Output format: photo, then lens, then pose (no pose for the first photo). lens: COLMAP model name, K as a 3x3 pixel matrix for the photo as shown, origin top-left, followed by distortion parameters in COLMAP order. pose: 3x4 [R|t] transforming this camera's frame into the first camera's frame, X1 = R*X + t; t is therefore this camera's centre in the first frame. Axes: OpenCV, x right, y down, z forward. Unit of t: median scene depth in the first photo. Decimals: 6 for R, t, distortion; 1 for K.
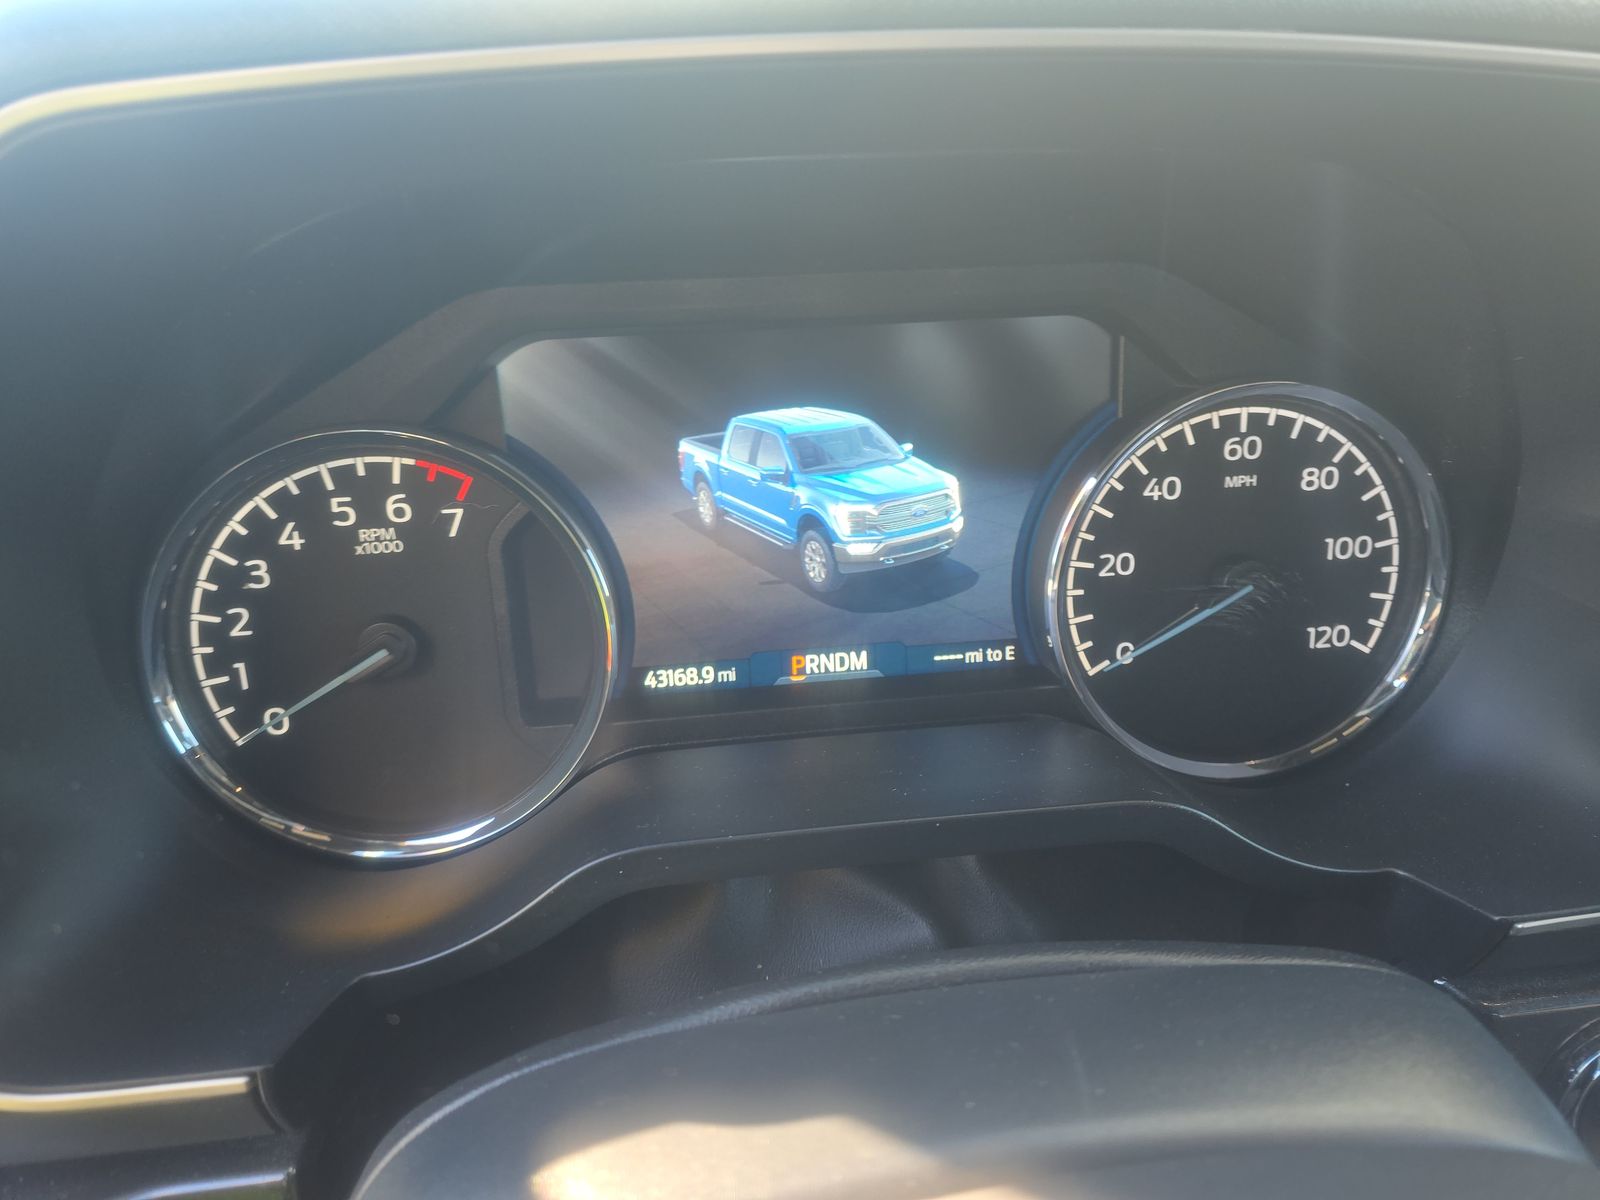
lens RADIAL K [[978.1, 0, 800.0], [0, 978.1, 600.0], [0, 0, 1]] dist [0.051115, -0.042309]
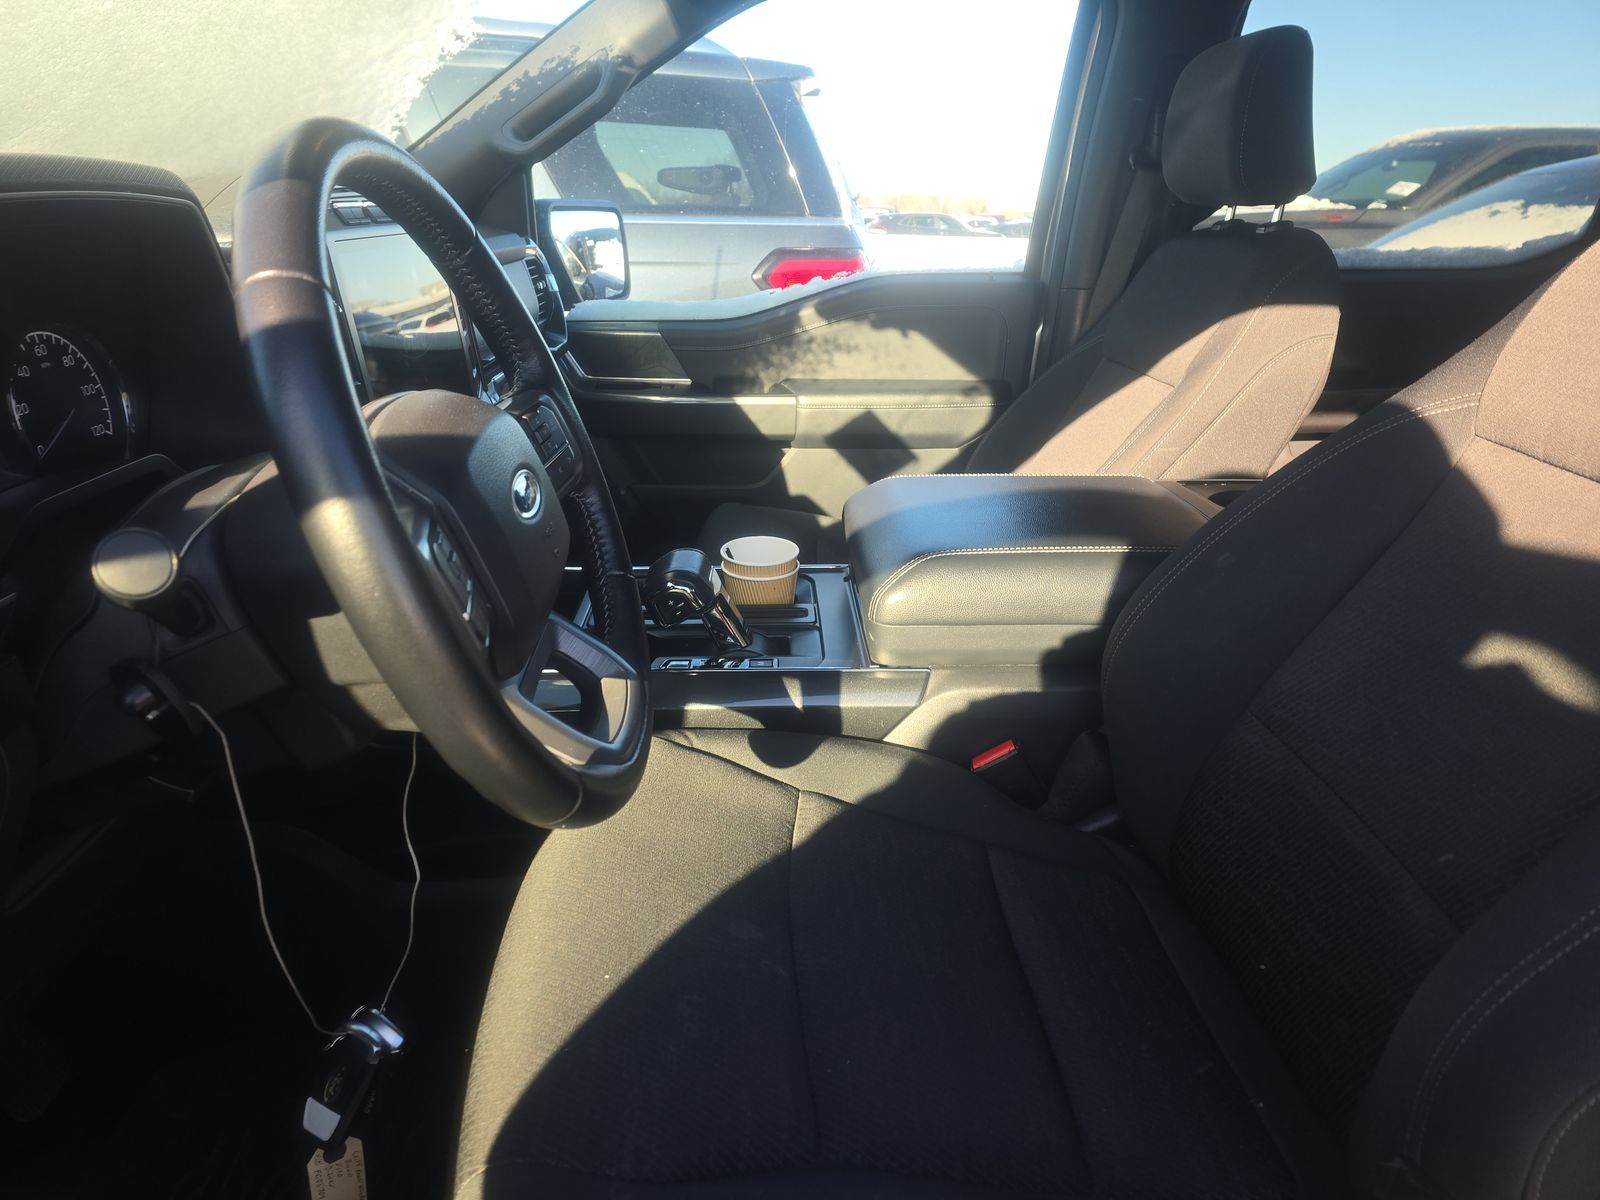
lens RADIAL K [[1081.1, 0, 803.6], [0, 1081.1, 597.8], [0, 0, 1]] dist [0.063508, -0.058703]
pose [[0.074030, -0.312505, 0.947027, -1.947591], [0.326213, 0.904978, 0.273129, 0.235560], [-0.942393, 0.288713, 0.168938, -0.882059]]
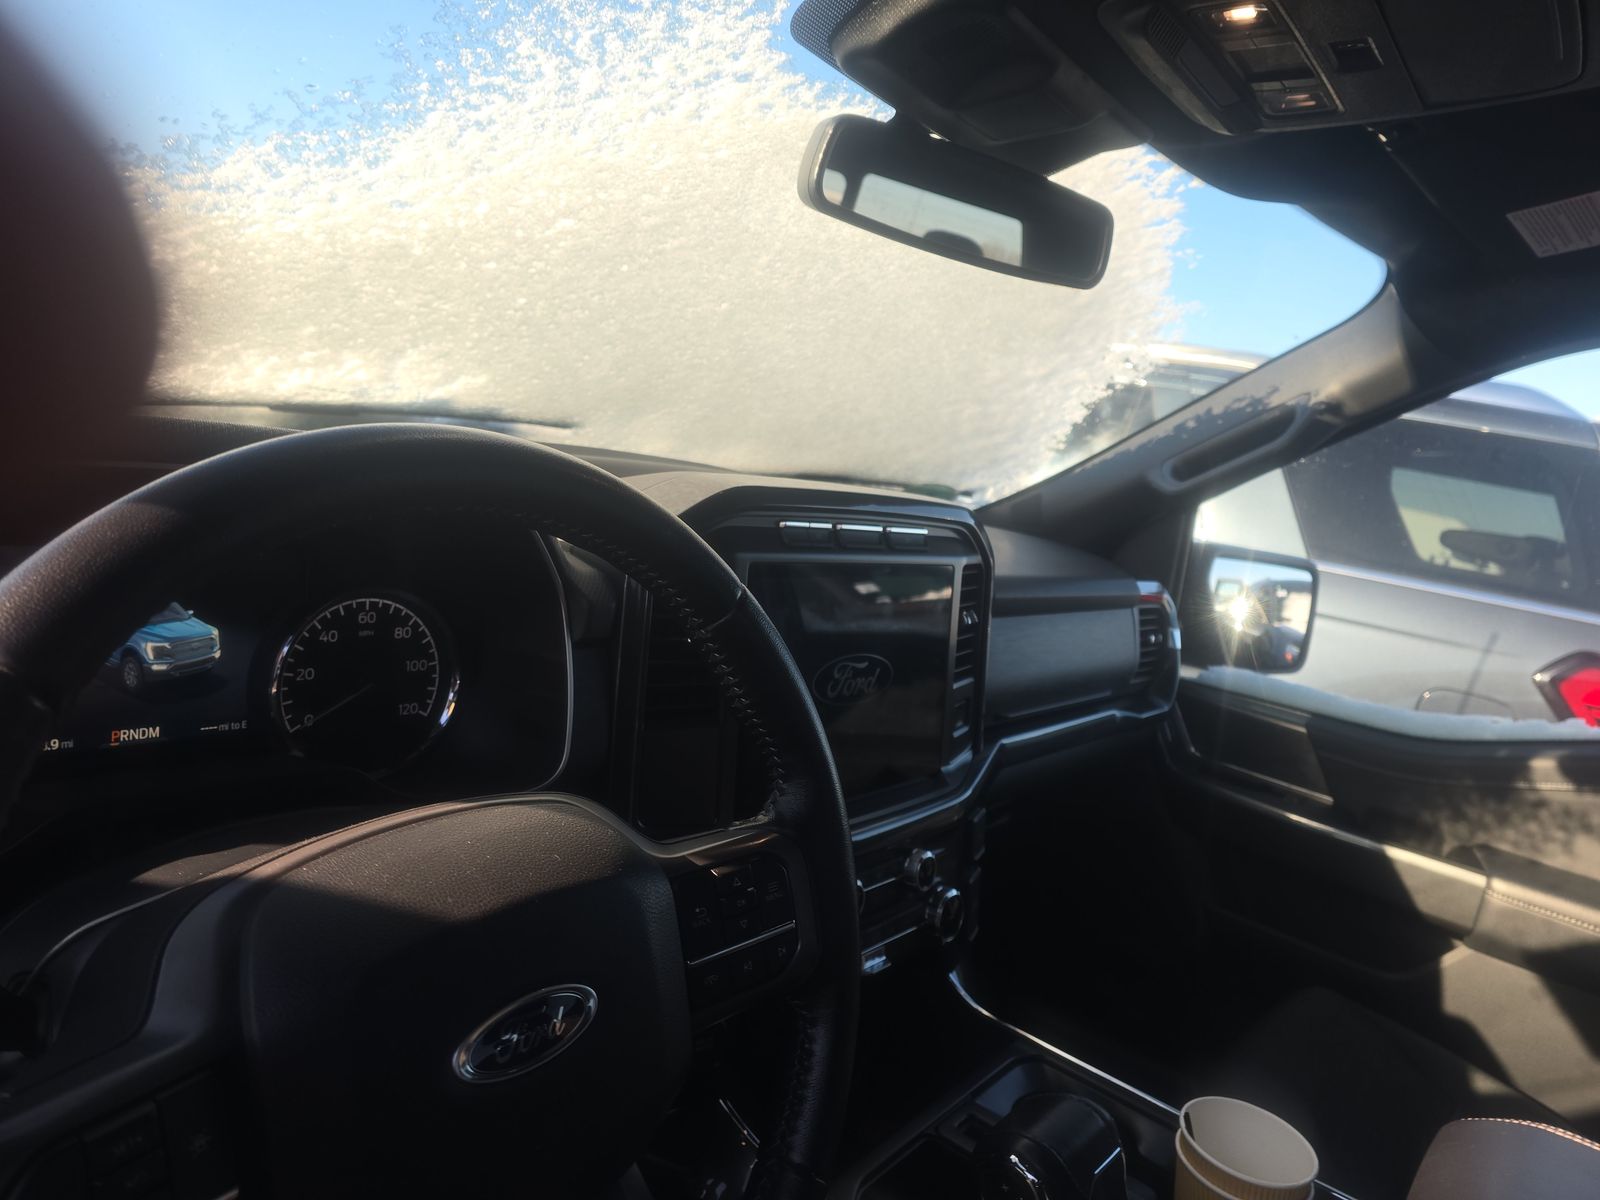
lens RADIAL K [[1082.6, 0, 799.5], [0, 1082.6, 588.8], [0, 0, 1]] dist [0.059095, -0.066124]
pose [[0.689310, 0.044409, 0.723104, -0.589962], [0.058965, 0.991369, -0.117094, 0.109205], [-0.722063, 0.123352, 0.680742, -1.232976]]
